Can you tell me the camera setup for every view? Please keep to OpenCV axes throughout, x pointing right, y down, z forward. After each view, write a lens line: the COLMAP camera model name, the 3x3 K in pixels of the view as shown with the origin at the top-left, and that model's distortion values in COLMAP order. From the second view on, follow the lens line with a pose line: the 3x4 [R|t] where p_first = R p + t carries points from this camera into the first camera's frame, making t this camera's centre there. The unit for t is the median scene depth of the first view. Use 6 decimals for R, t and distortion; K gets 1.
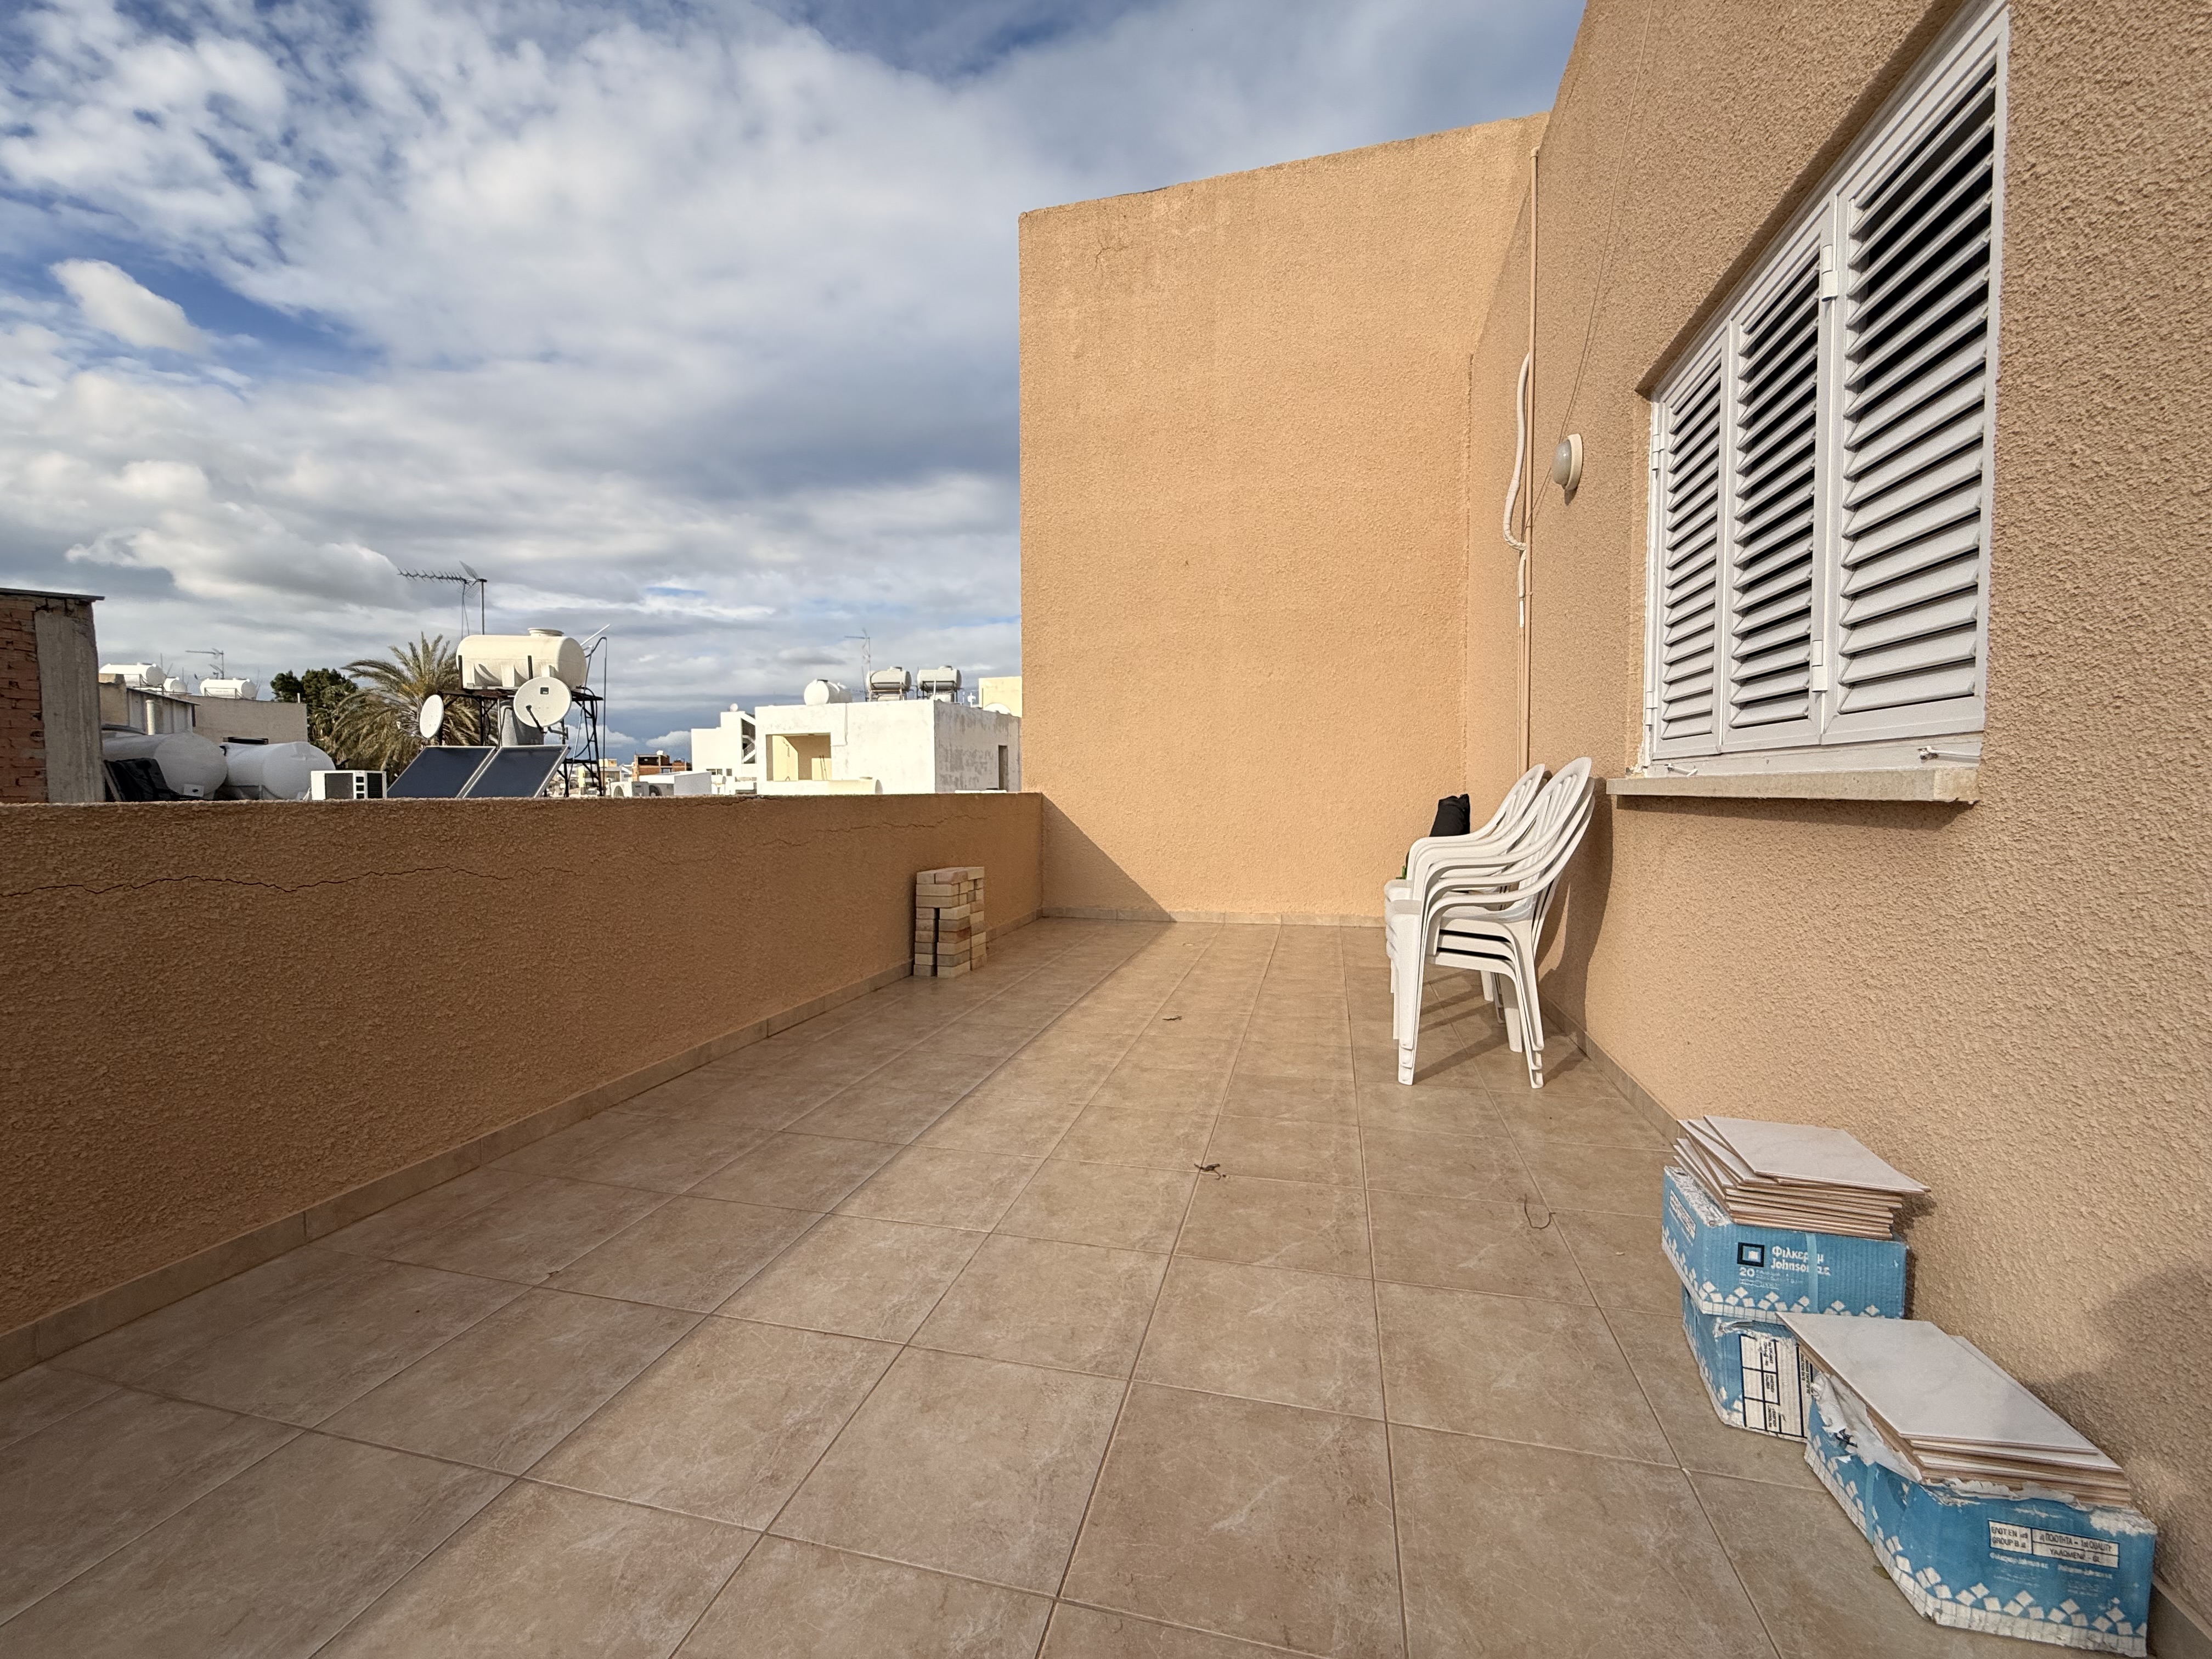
lens RADIAL K [[884.7, 0, 1100.8], [0, 884.7, 823.5], [0, 0, 1]] dist [0.002953, -0.000521]
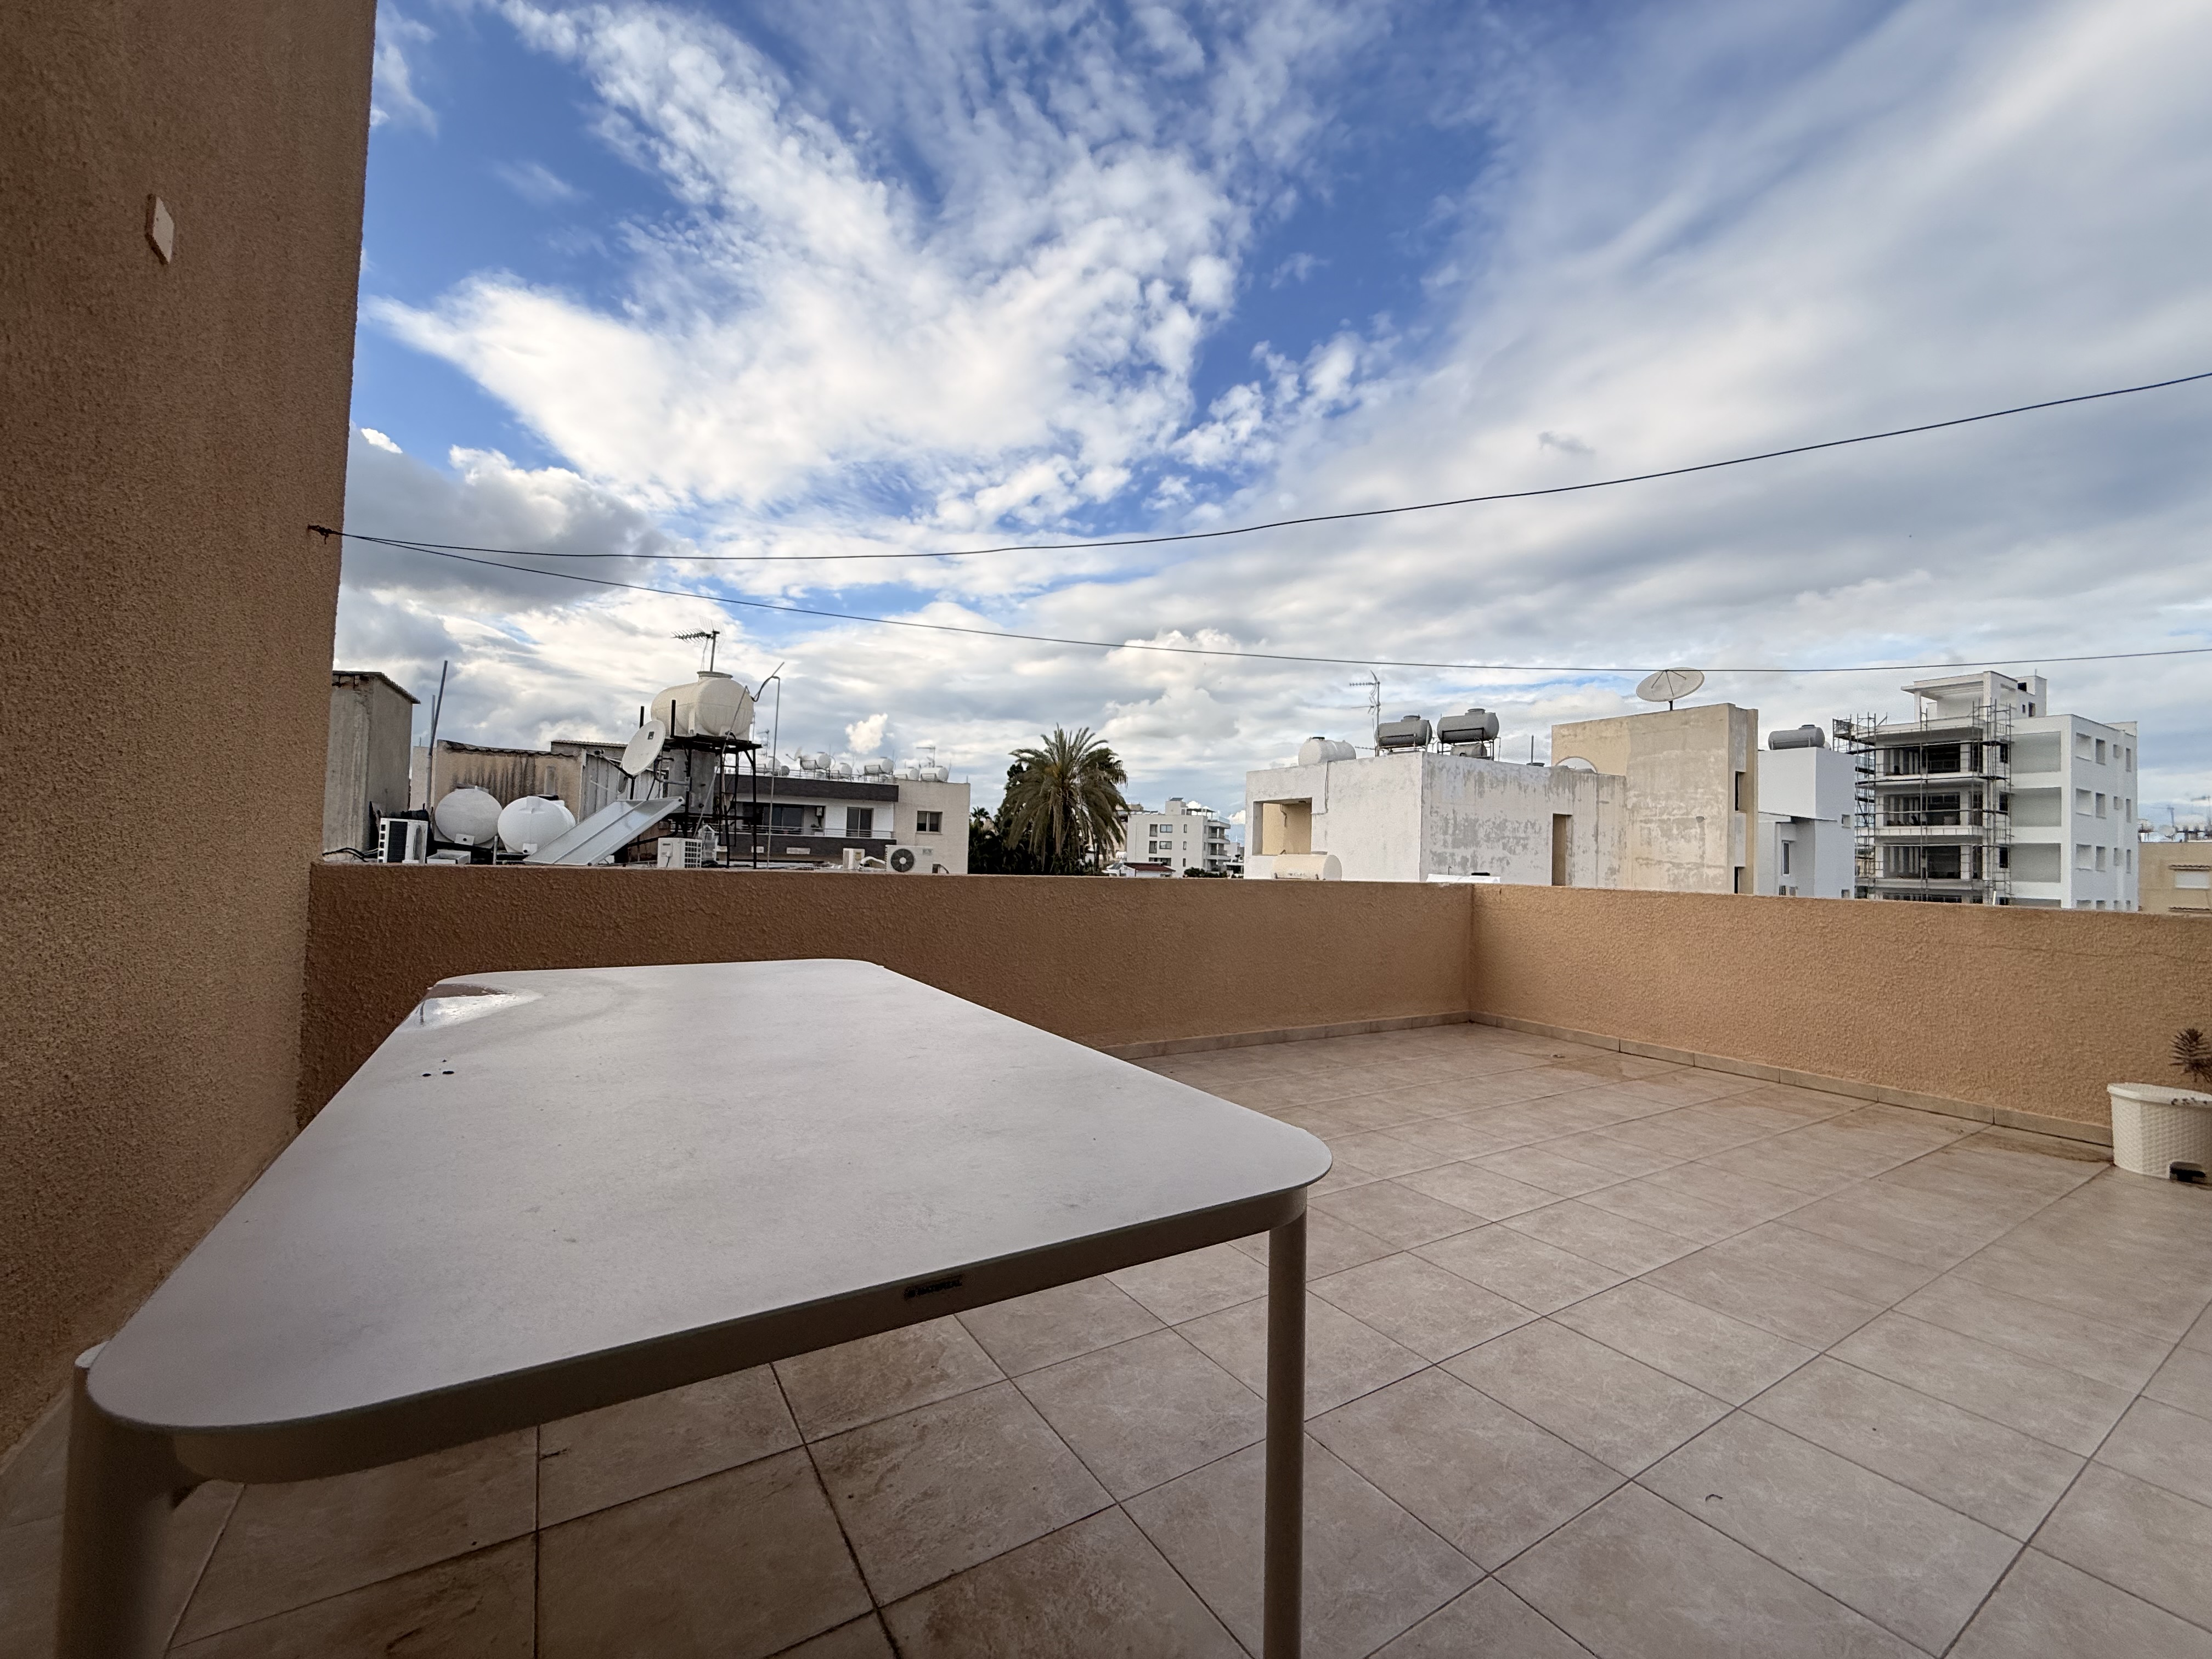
lens RADIAL K [[884.7, 0, 1106.6], [0, 884.7, 833.2], [0, 0, 1]] dist [0.002953, -0.000521]
pose [[0.727216, 0.009794, -0.686339, 1.364832], [-0.063800, 0.996534, -0.053380, -0.150997], [0.683437, 0.082607, 0.725321, 2.967490]]
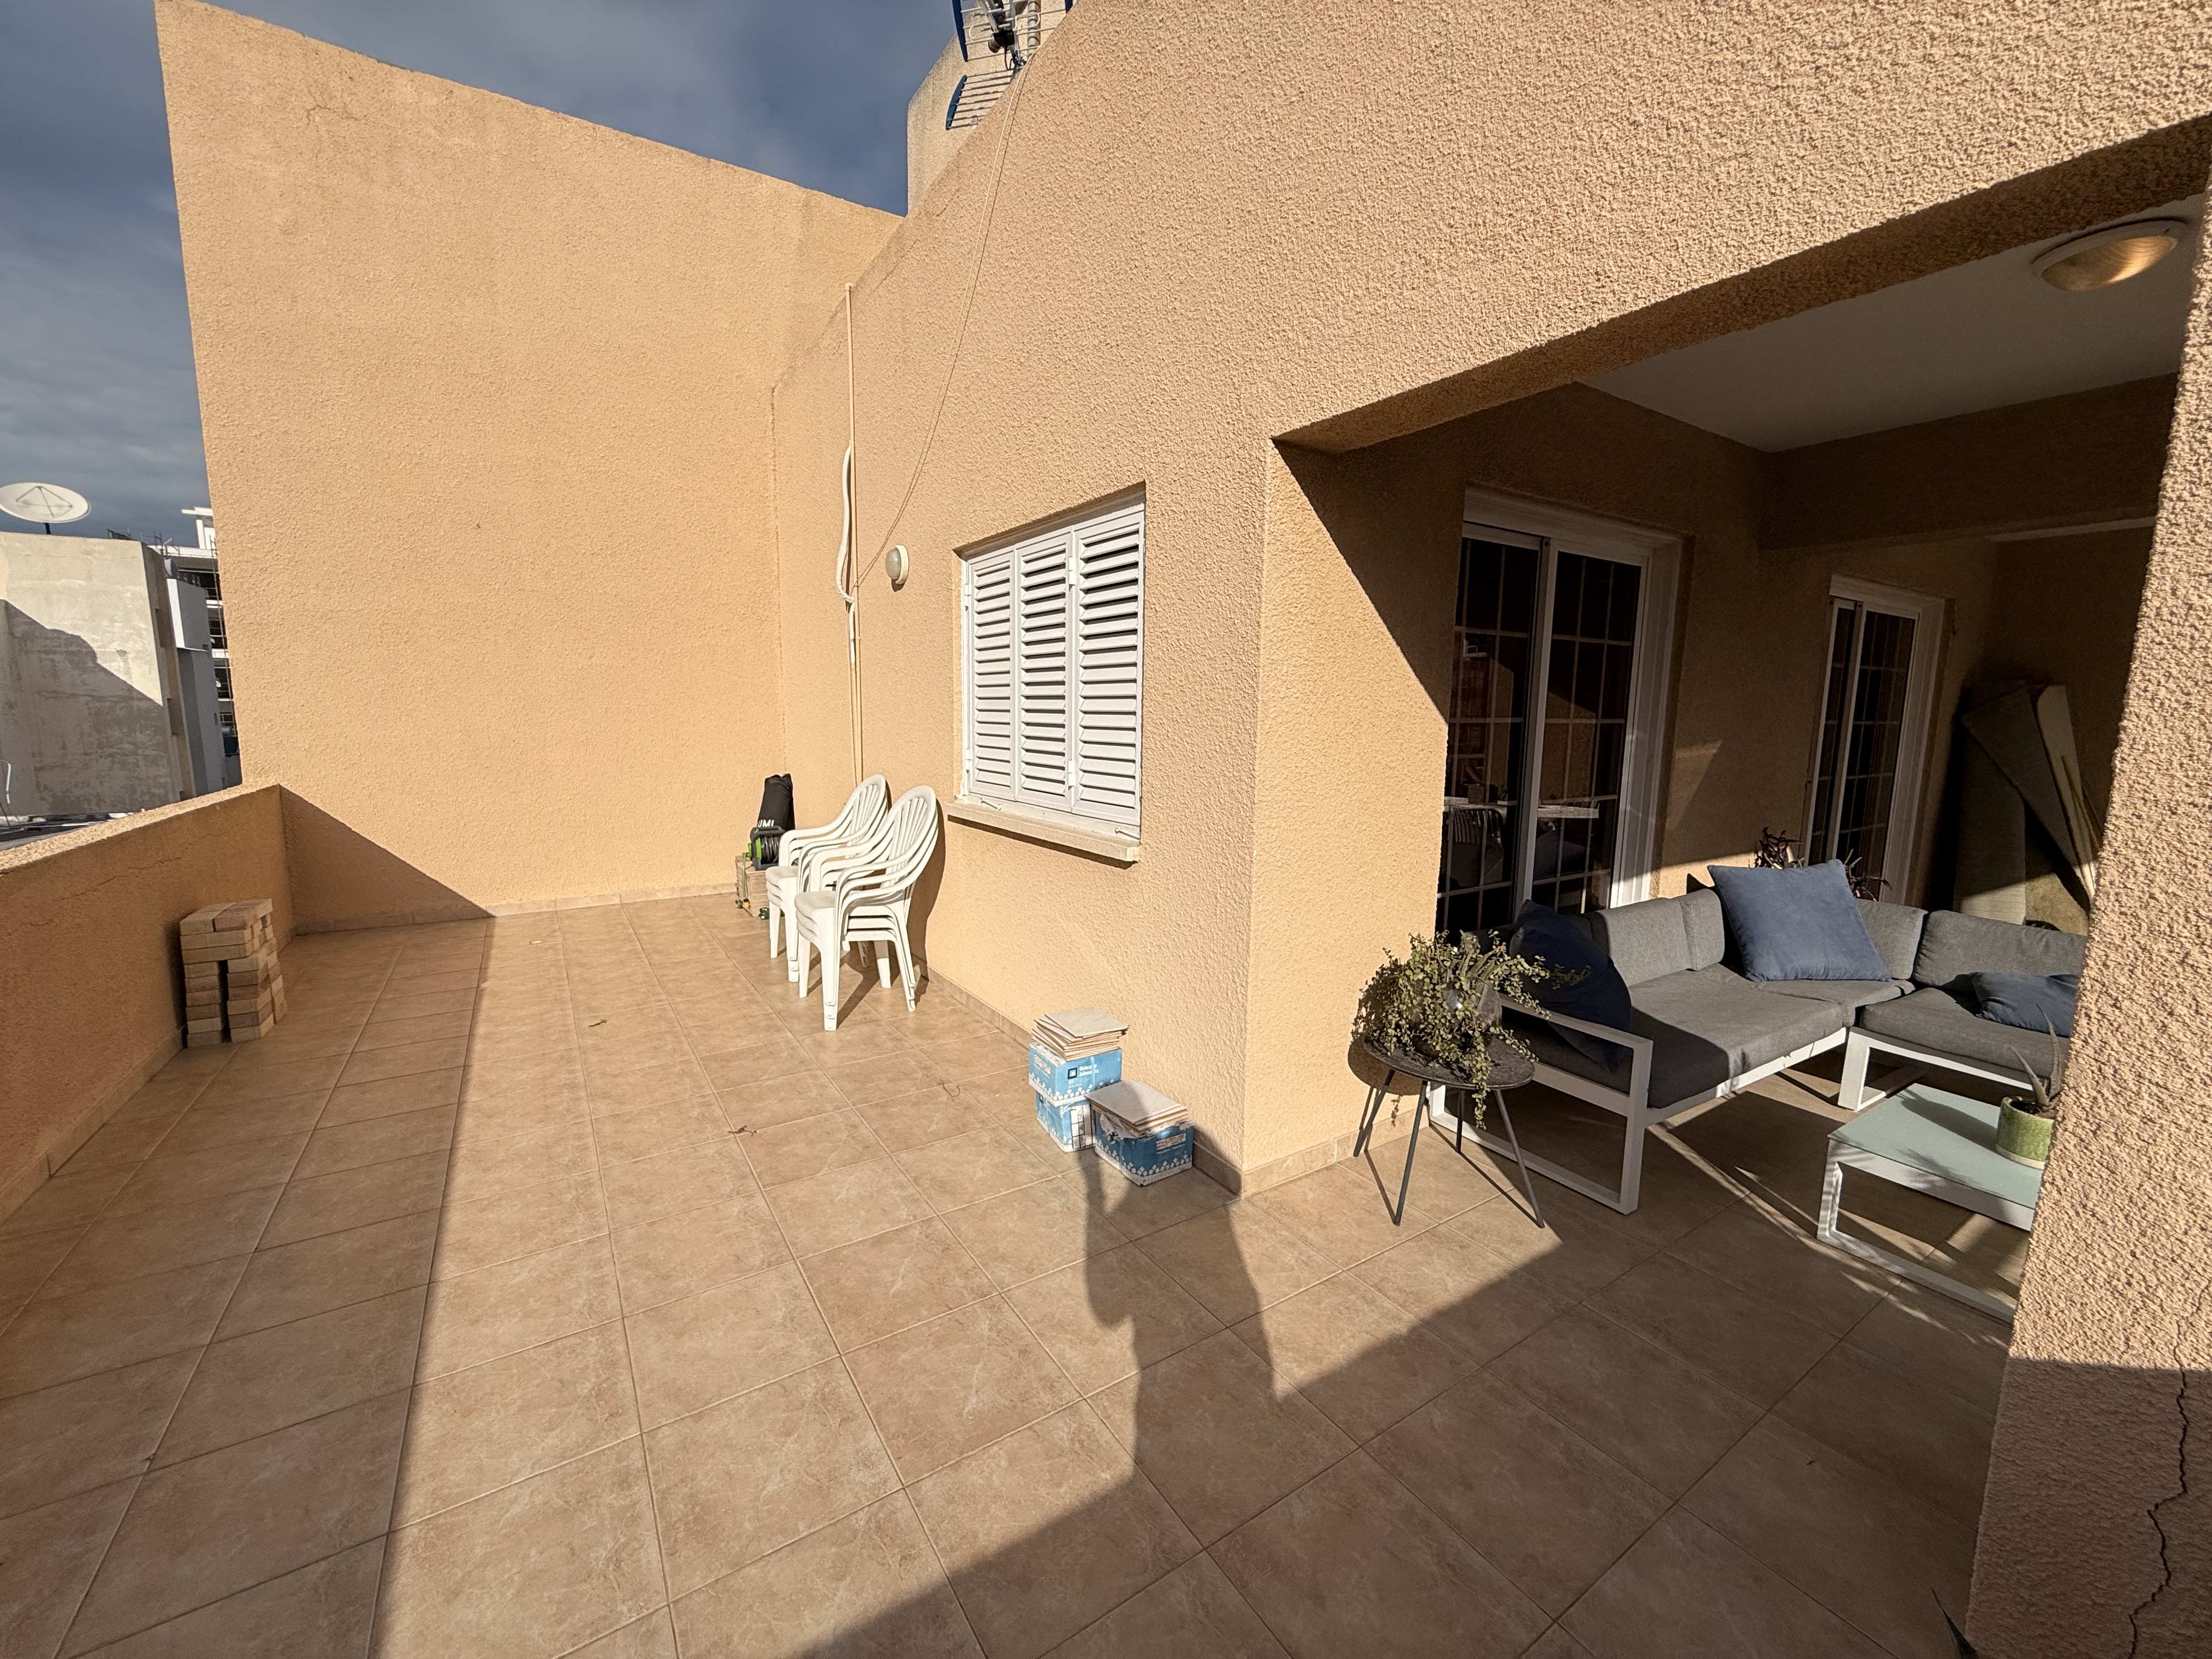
lens RADIAL K [[884.7, 0, 1099.4], [0, 884.7, 825.8], [0, 0, 1]] dist [0.002953, -0.000521]
pose [[0.679042, -0.084701, 0.729196, -0.349839], [0.014426, 0.994669, 0.102104, -0.158157], [-0.733958, -0.058814, 0.676644, -0.225456]]
